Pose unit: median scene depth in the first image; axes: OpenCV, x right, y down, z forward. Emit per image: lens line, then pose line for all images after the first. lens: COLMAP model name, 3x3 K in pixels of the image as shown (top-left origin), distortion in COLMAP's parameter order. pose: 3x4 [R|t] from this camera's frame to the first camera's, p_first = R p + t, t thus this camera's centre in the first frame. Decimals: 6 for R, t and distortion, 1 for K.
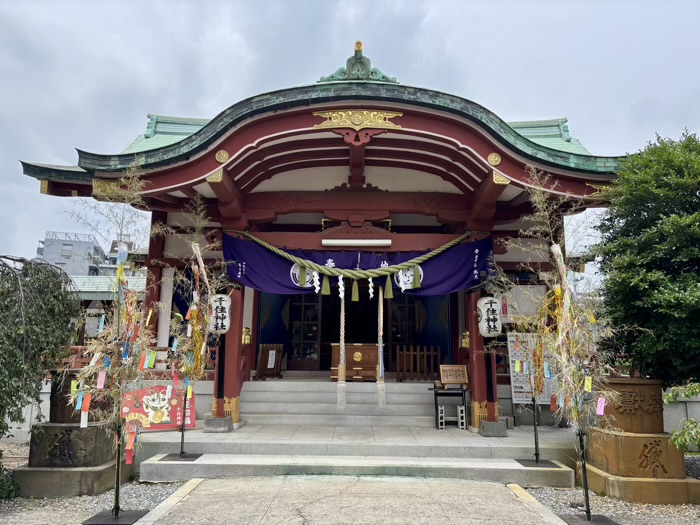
lens RADIAL K [[527.7, 0, 355.8], [0, 527.7, 263.0], [0, 0, 1]] dist [0.043965, -0.053623]
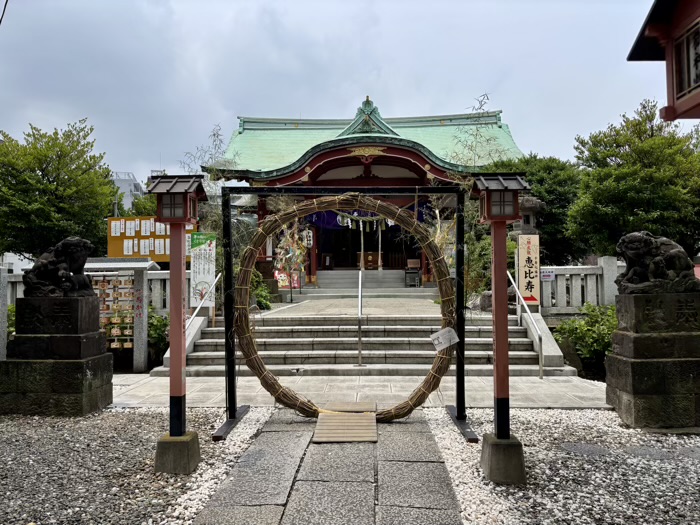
lens RADIAL K [[527.7, 0, 350.6], [0, 527.7, 269.6], [0, 0, 1]] dist [0.043965, -0.053623]
pose [[0.998550, -0.020680, -0.049706, 0.032958], [0.027896, 0.988417, 0.149174, -0.098396], [0.046045, -0.150344, 0.987561, -1.164673]]
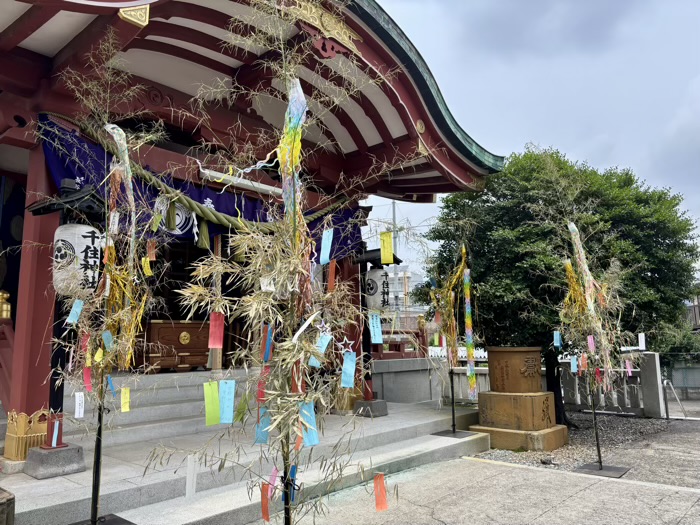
lens RADIAL K [[527.7, 0, 351.5], [0, 527.7, 262.5], [0, 0, 1]] dist [0.043965, -0.053623]
pose [[0.652192, 0.089663, 0.752733, -0.462874], [-0.107516, 0.993883, -0.025232, 0.077502], [-0.750391, -0.064475, 0.657843, 0.399022]]
